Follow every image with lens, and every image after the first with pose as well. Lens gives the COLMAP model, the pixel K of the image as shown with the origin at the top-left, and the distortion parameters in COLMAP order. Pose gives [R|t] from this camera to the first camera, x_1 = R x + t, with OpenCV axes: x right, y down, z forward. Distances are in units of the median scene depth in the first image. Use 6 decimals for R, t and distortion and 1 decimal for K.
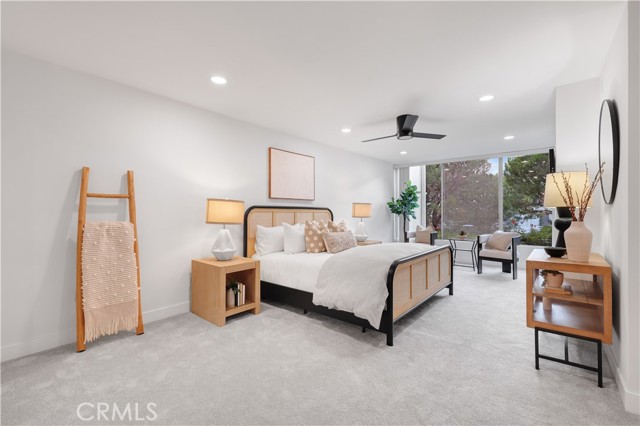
lens RADIAL K [[281.5, 0, 320.0], [0, 281.5, 213.0], [0, 0, 1]] dist [-0.000344, 0.000007]
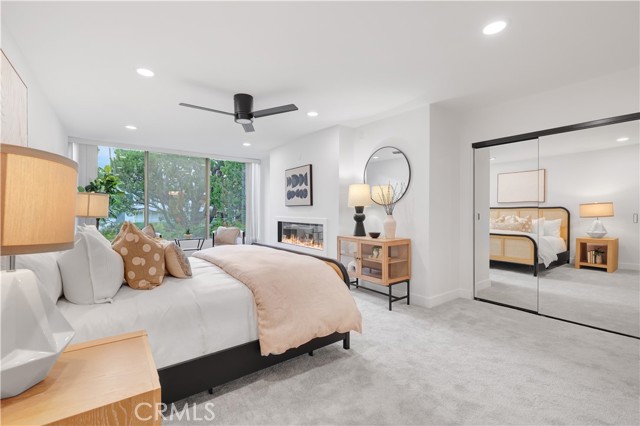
lens RADIAL K [[276.9, 0, 320.5], [0, 276.9, 209.9], [0, 0, 1]] dist [0.000873, 0.000079]
pose [[0.224179, 0.003442, 0.974542, -0.444219], [-0.003222, 0.999991, -0.002790, 0.000592], [-0.974543, -0.002514, 0.224188, 0.562339]]
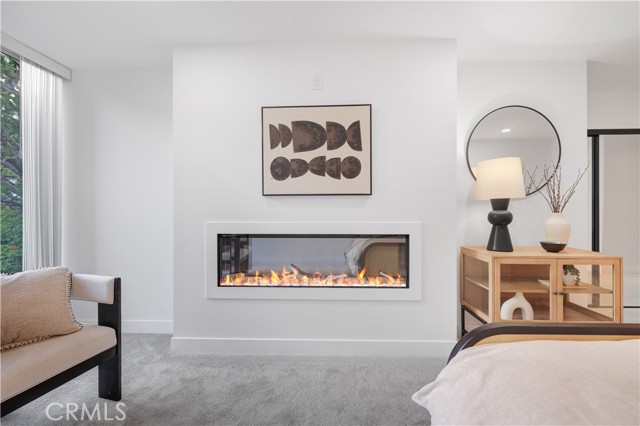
lens RADIAL K [[269.9, 0, 316.8], [0, 269.9, 210.1], [0, 0, 1]] dist [0.000899, 0.000129]
pose [[-0.617806, -0.000252, 0.786331, 0.366767], [0.001766, 0.999997, 0.001708, 0.006685], [-0.786329, 0.002444, -0.617803, 1.292161]]
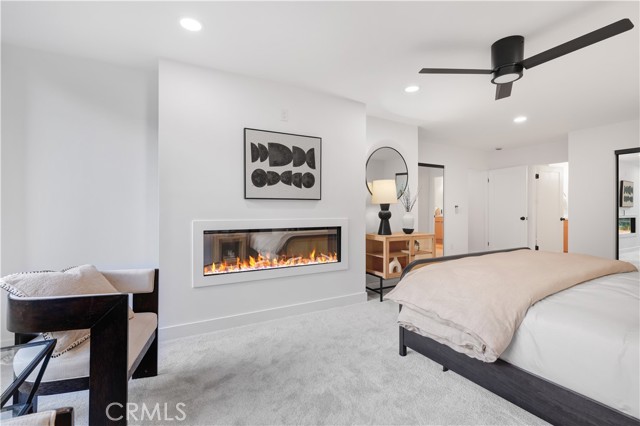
lens RADIAL K [[269.9, 0, 316.8], [0, 269.9, 210.1], [0, 0, 1]] dist [0.000899, 0.000129]
pose [[-0.924856, -0.000066, 0.380318, 0.435245], [0.000597, 0.999999, 0.001625, 0.005907], [-0.380317, 0.001730, -0.924854, 1.602514]]
